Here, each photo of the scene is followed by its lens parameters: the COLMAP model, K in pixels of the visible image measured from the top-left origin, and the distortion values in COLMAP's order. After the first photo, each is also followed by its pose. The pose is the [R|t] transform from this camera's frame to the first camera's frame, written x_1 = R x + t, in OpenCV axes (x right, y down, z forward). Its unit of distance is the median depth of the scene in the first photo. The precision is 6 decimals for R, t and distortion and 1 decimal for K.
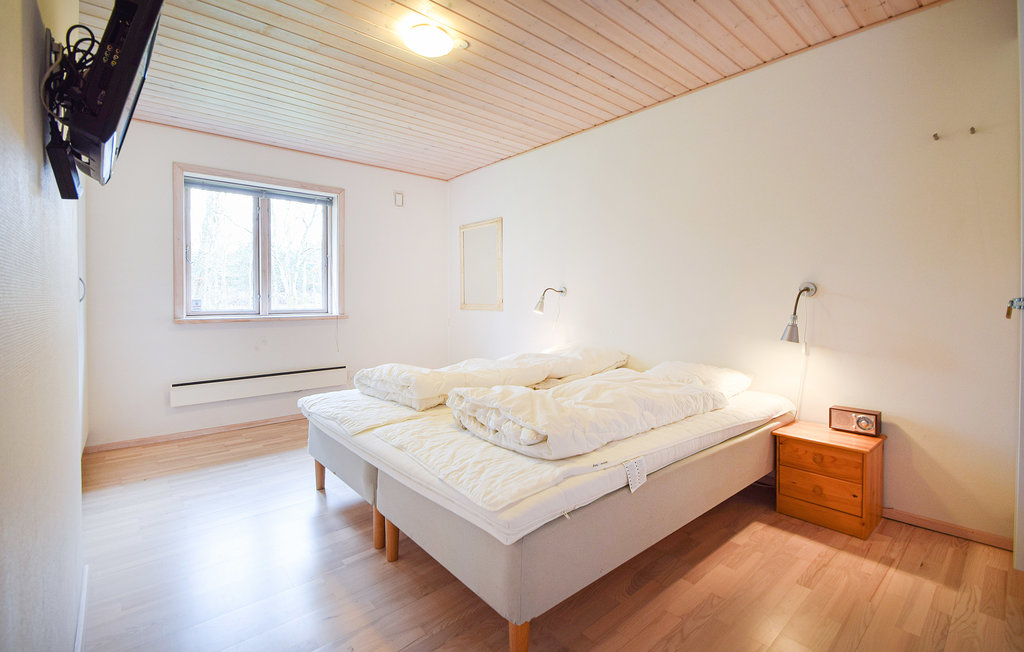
lens RADIAL K [[455.3, 0, 507.8], [0, 455.3, 310.1], [0, 0, 1]] dist [0.010529, -0.012239]
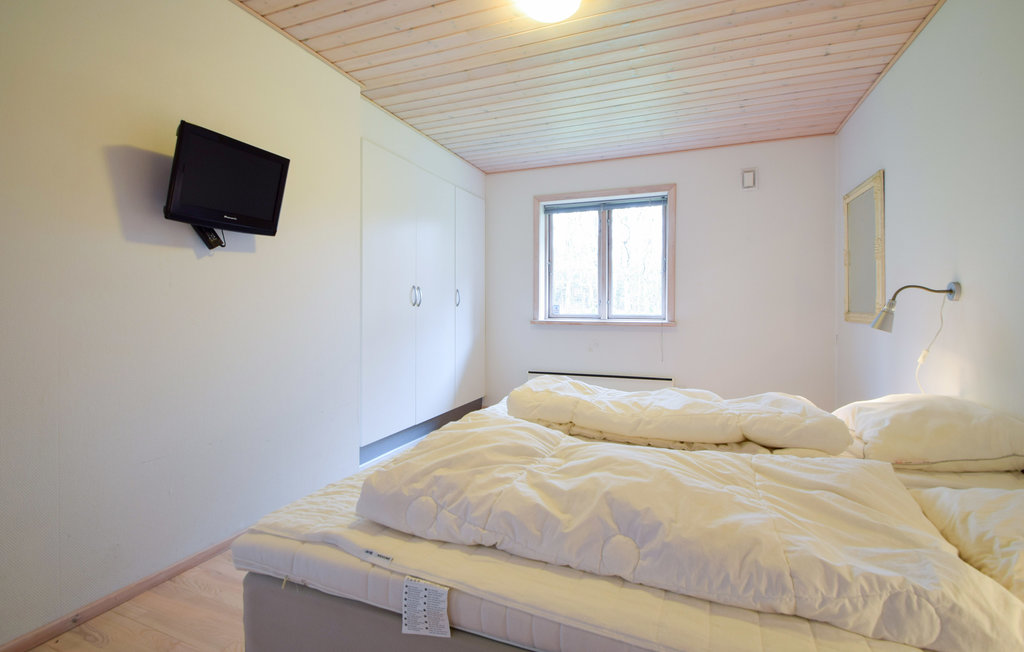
lens RADIAL K [[455.3, 0, 507.8], [0, 455.3, 310.1], [0, 0, 1]] dist [0.010529, -0.012239]
pose [[0.457982, 0.013272, -0.888862, 0.317363], [-0.024259, 0.999703, 0.002427, -0.008469], [0.888630, 0.020452, 0.458168, 0.311959]]
